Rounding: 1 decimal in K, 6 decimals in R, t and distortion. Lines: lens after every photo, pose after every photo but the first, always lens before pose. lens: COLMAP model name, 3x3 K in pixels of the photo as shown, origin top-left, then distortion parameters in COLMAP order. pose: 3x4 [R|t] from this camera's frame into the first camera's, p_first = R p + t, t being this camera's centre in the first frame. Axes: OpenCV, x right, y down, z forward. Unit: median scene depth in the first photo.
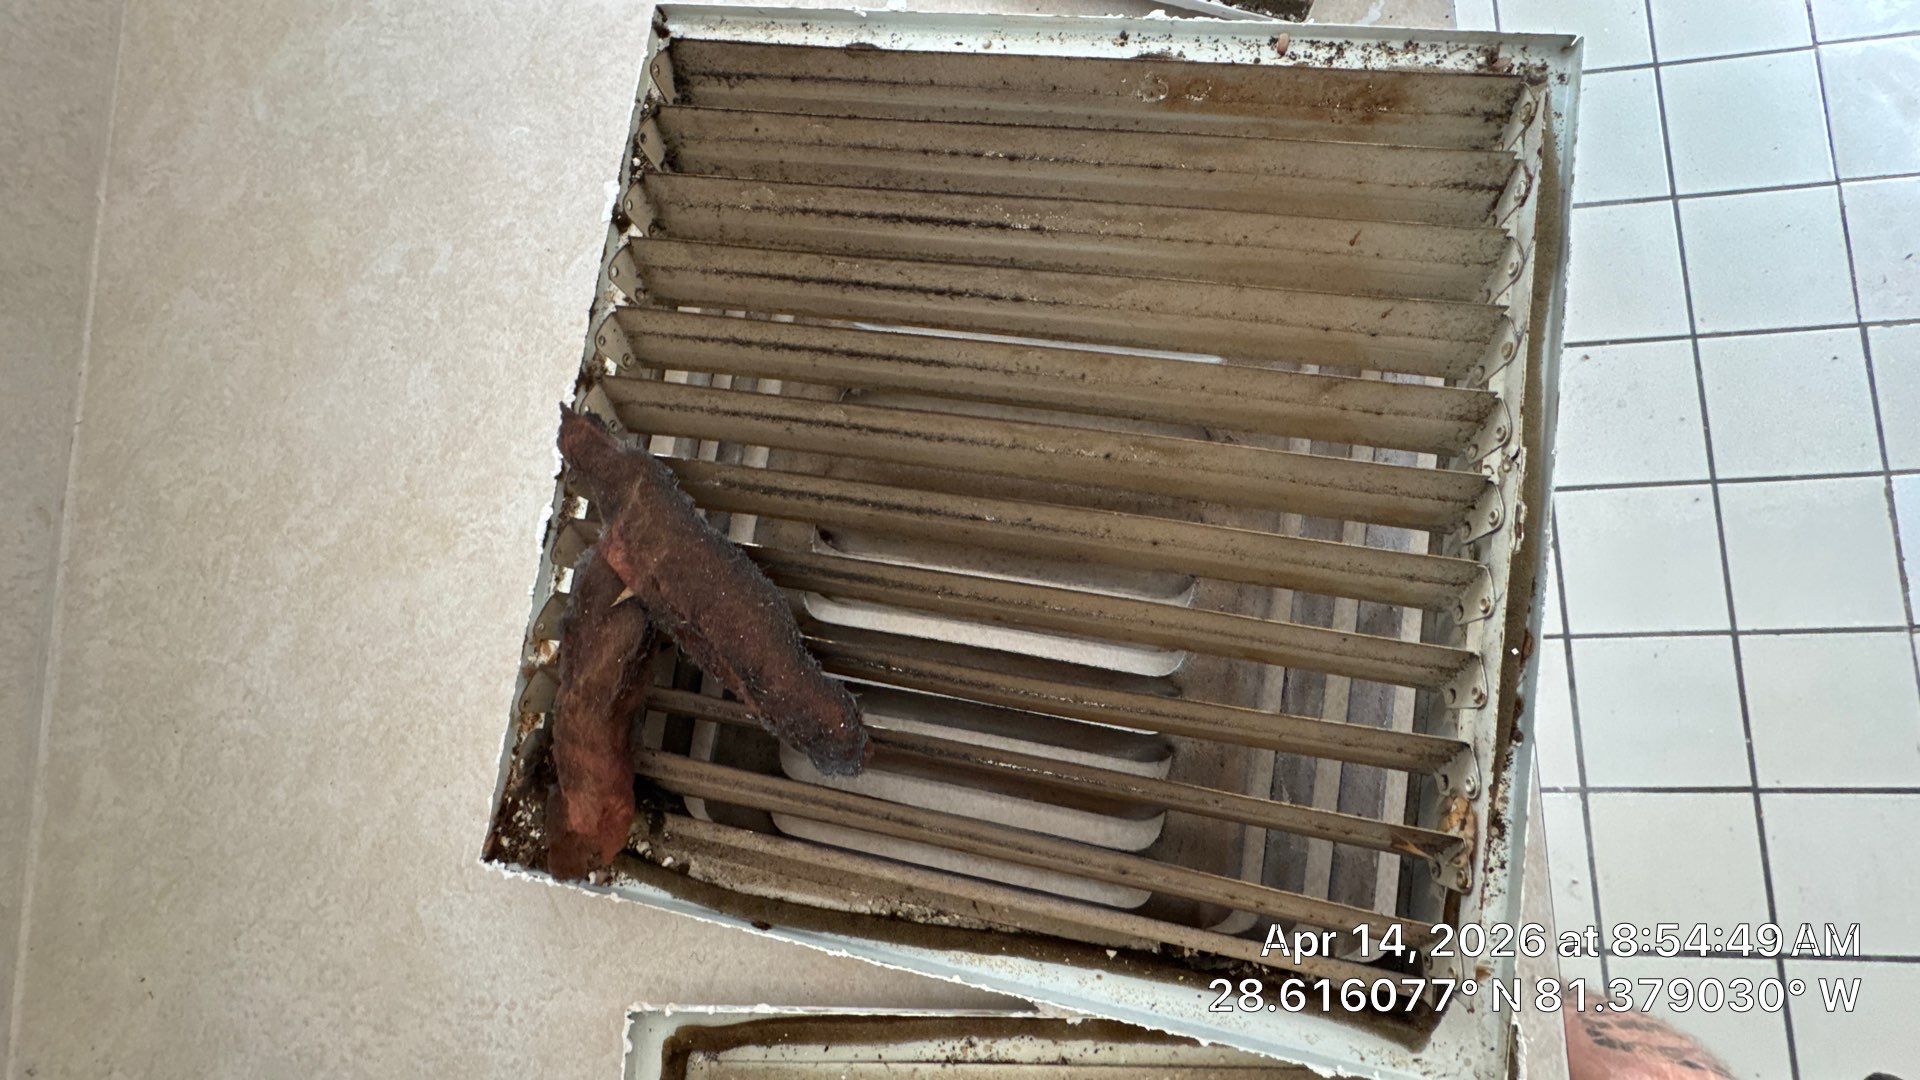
lens RADIAL K [[767.6, 0, 960.8], [0, 767.6, 537.2], [0, 0, 1]] dist [-0.003535, -0.000080]
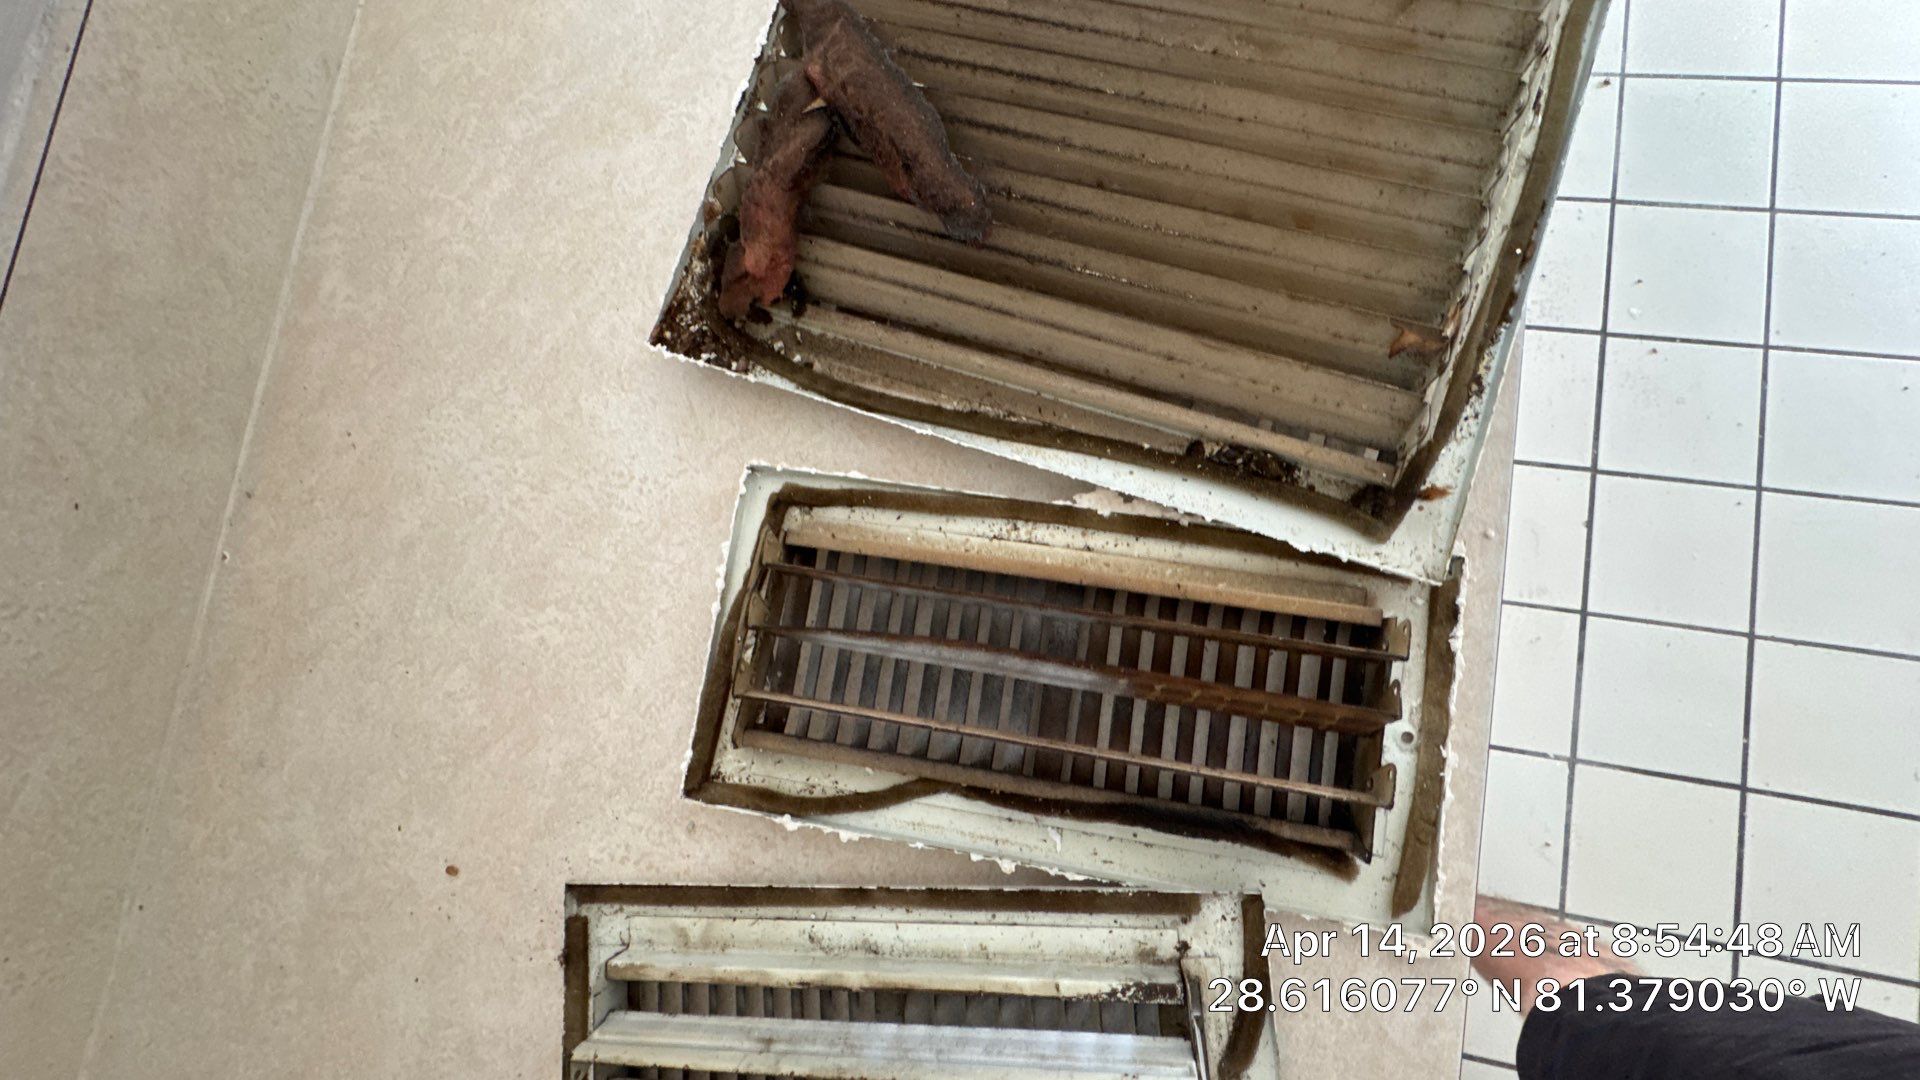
lens RADIAL K [[767.6, 0, 960.1], [0, 767.6, 542.5], [0, 0, 1]] dist [-0.003535, -0.000080]
pose [[0.983157, 0.177964, -0.041597, -0.015999], [-0.177634, 0.984029, 0.011513, 0.577210], [0.042981, -0.003930, 0.999068, -0.202866]]
